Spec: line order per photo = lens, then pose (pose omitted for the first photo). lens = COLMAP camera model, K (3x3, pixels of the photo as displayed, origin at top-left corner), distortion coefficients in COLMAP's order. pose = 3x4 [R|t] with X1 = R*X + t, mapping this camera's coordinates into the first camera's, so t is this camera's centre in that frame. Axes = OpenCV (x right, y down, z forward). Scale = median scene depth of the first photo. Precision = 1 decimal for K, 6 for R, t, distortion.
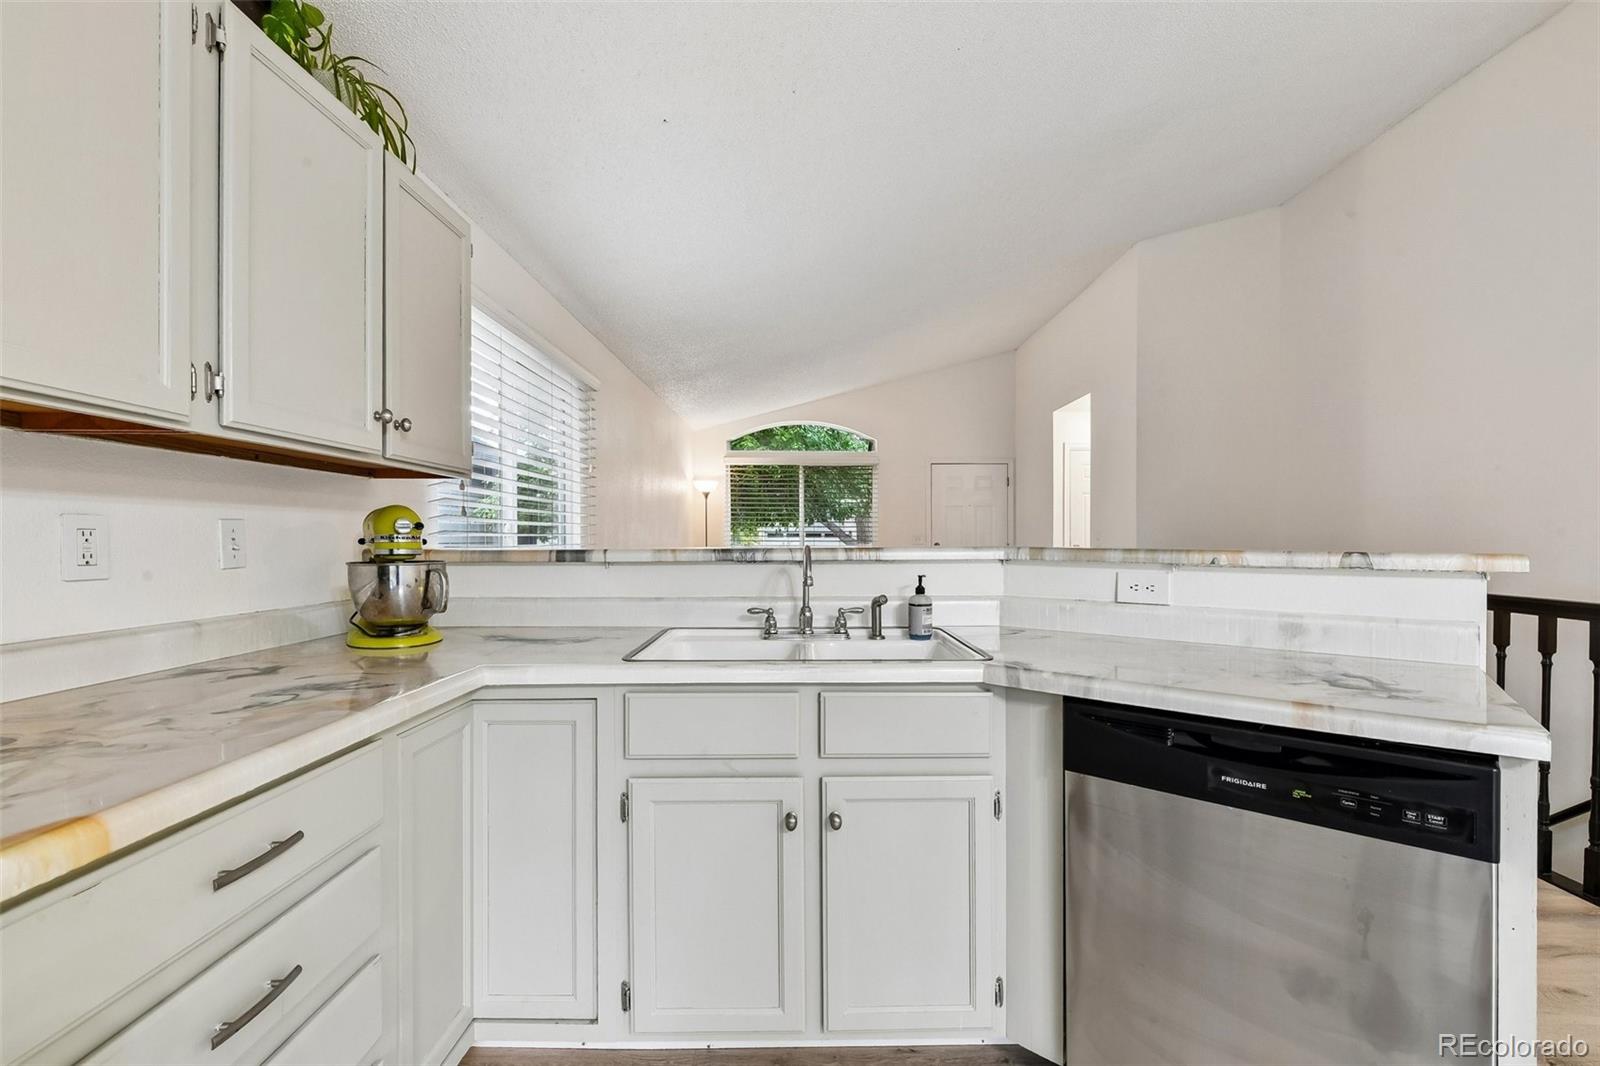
lens RADIAL K [[666.4, 0, 802.3], [0, 666.4, 541.7], [0, 0, 1]] dist [-0.000064, -0.000236]
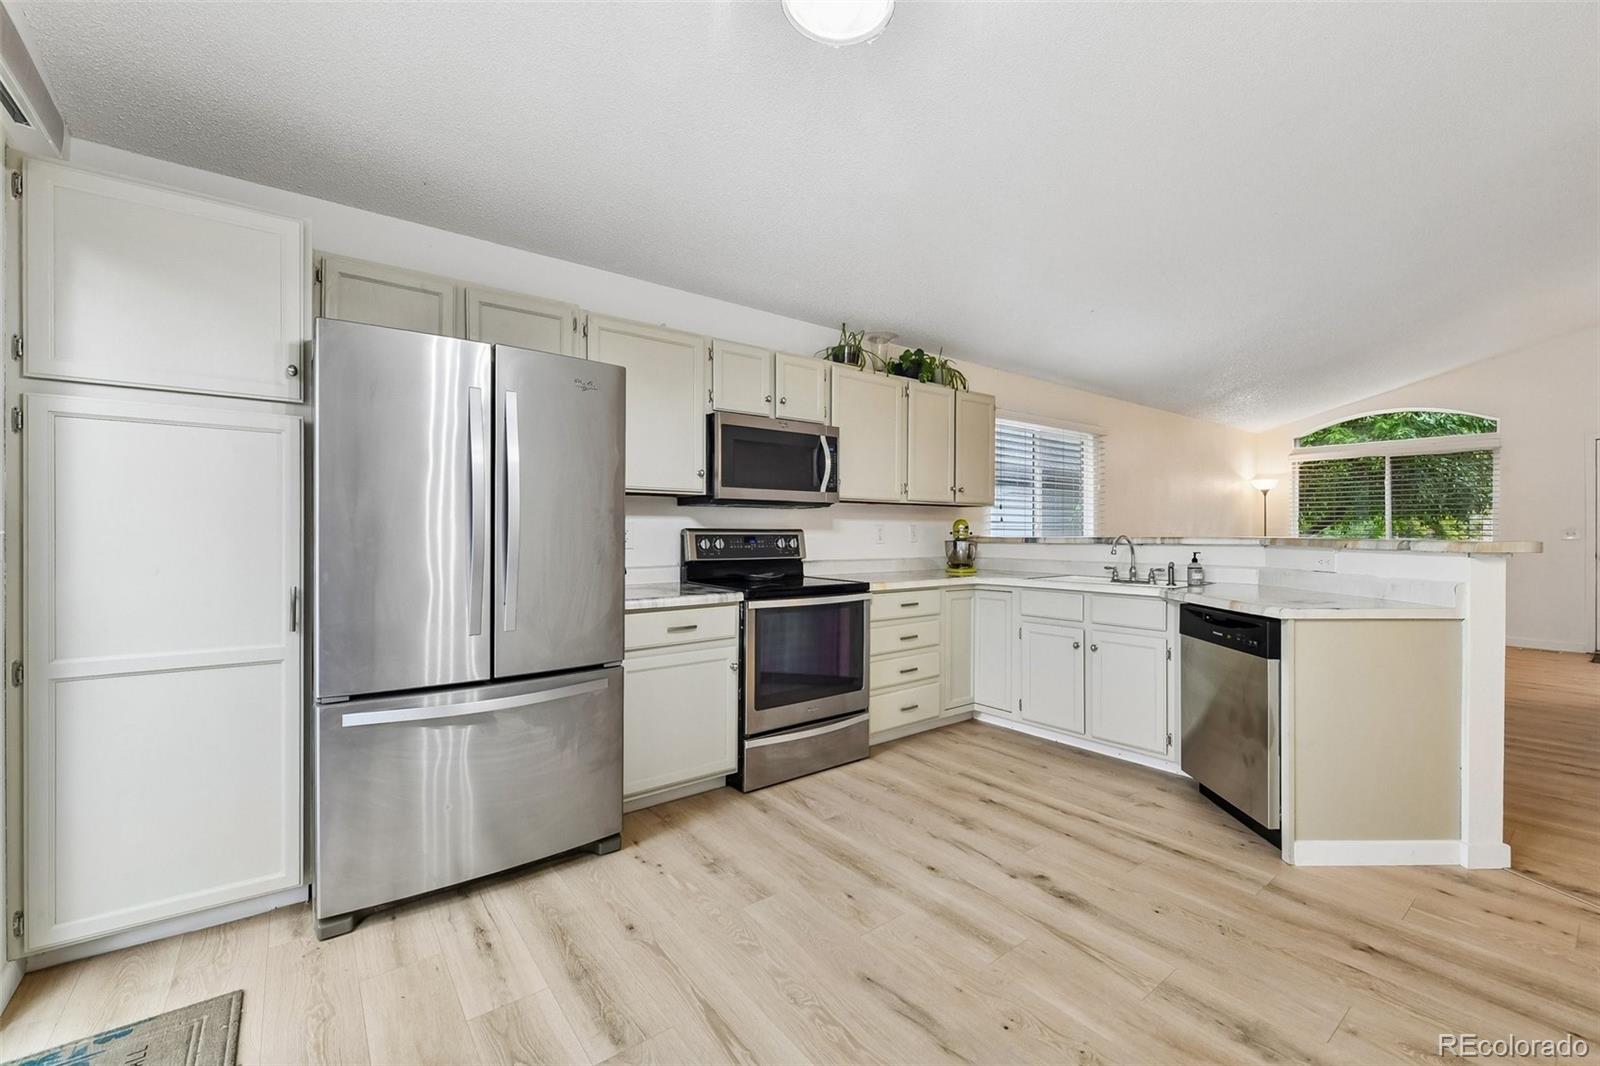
lens RADIAL K [[656.8, 0, 800.0], [0, 656.8, 533.0], [0, 0, 1]] dist [-0.000140, -0.000303]
pose [[0.604660, 0.002156, -0.796481, 0.958600], [-0.005505, 0.999984, -0.001473, 0.005862], [0.796465, 0.005276, 0.604662, -0.960737]]
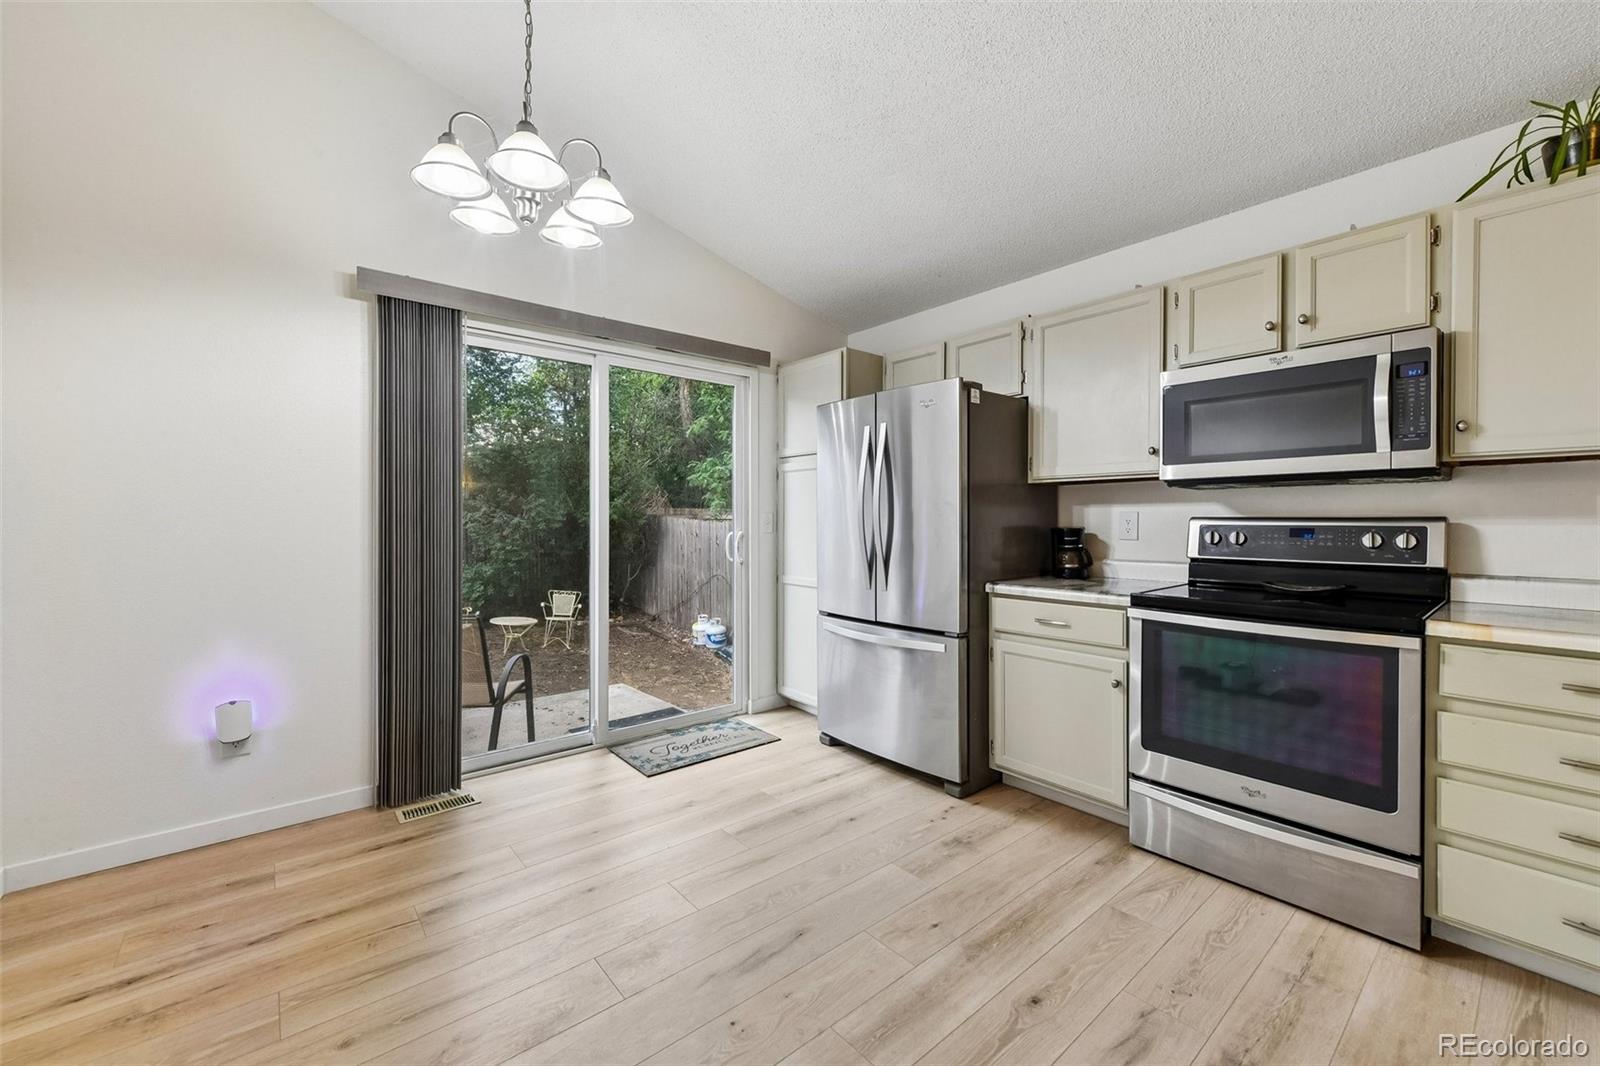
lens RADIAL K [[628.2, 0, 808.5], [0, 628.2, 523.6], [0, 0, 1]] dist [0.001612, -0.000032]
pose [[-0.764012, -0.000354, -0.645202, 0.889299], [-0.005816, 0.999963, 0.006339, 0.002432], [0.645176, 0.008595, -0.763986, 0.389388]]
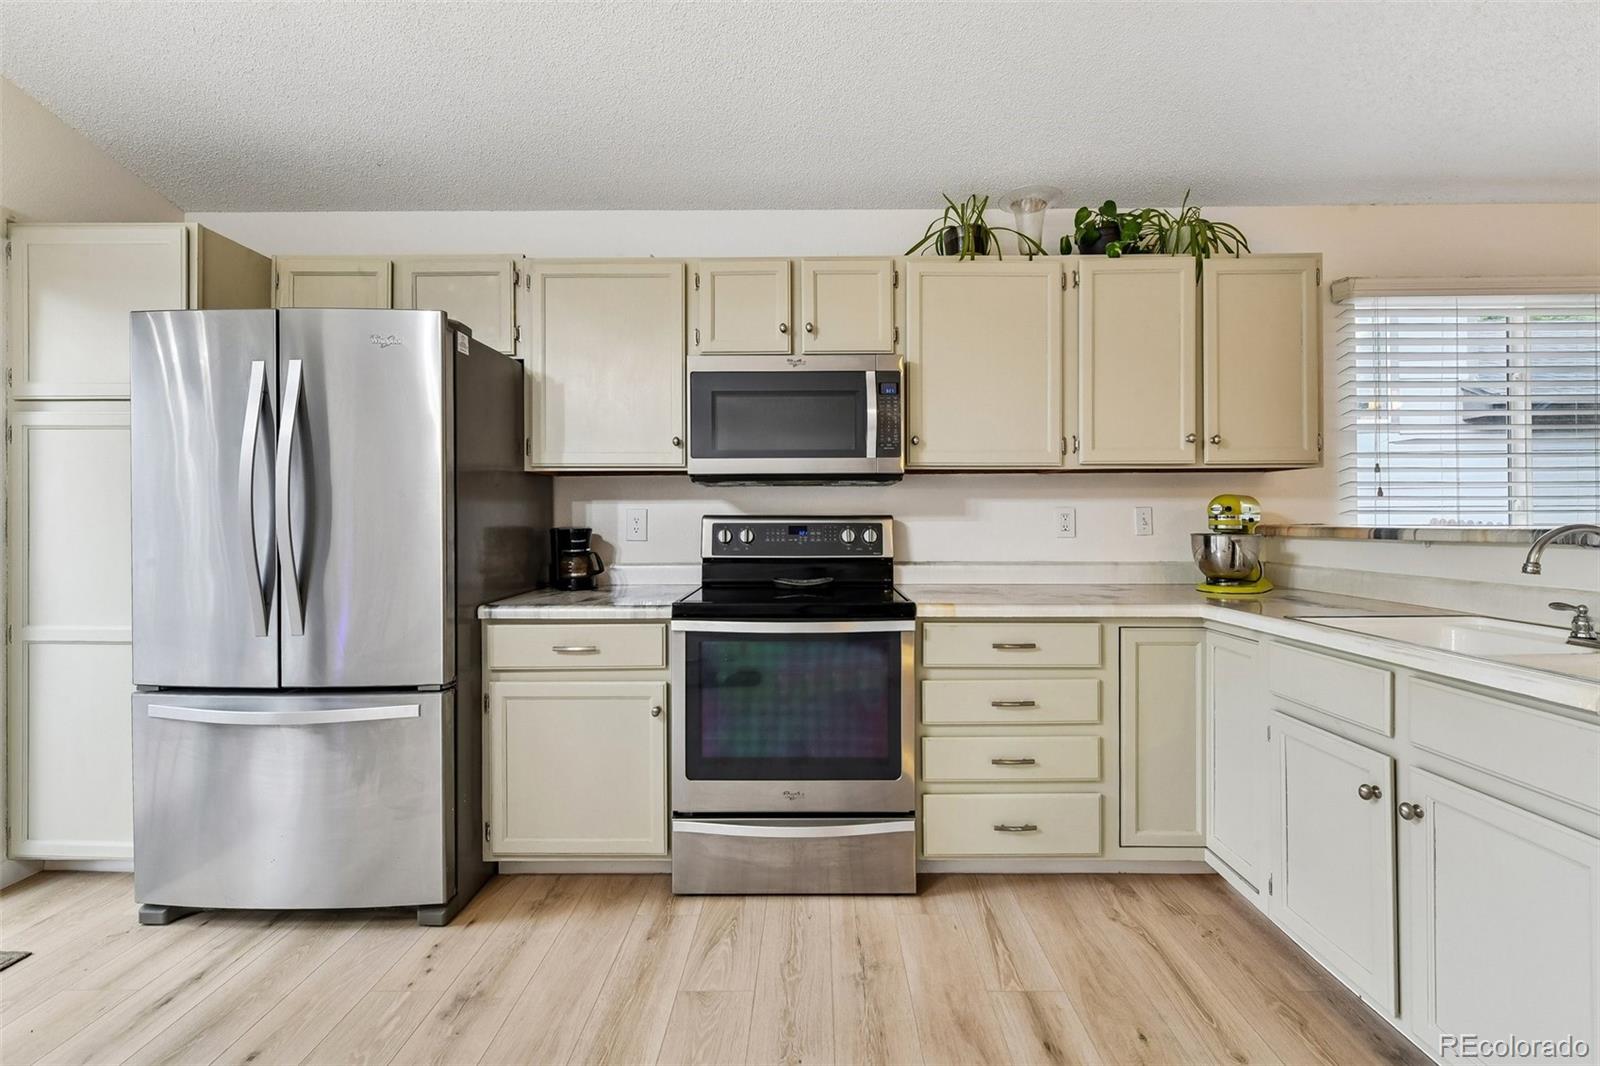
lens RADIAL K [[668.0, 0, 803.8], [0, 668.0, 517.2], [0, 0, 1]] dist [0.000018, -0.000847]
pose [[-0.013382, -0.005090, -0.999897, 0.743610], [-0.001678, 0.999986, -0.005068, 0.002769], [0.999909, 0.001610, -0.013390, 0.103348]]
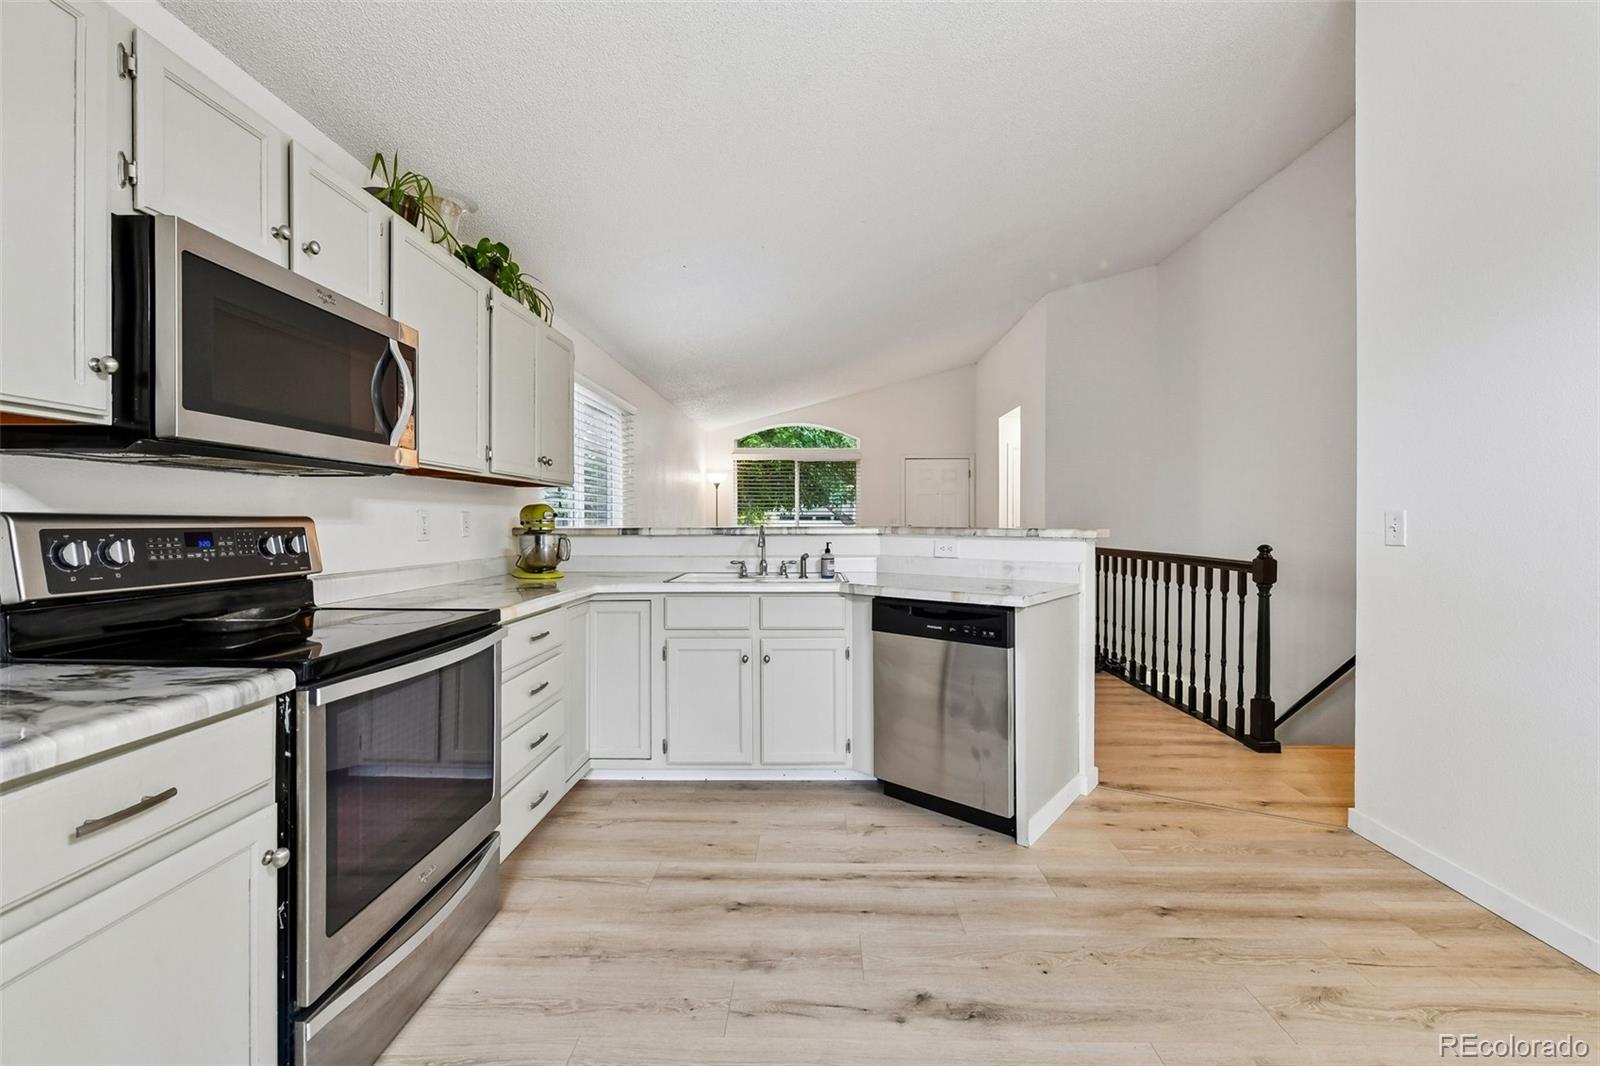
lens RADIAL K [[665.0, 0, 807.0], [0, 665.0, 525.5], [0, 0, 1]] dist [0.002109, -0.005090]
pose [[0.999837, 0.000023, -0.018062, 0.153851], [-0.000008, 1.000000, 0.000813, 0.004309], [0.018062, -0.000812, 0.999837, -0.766613]]
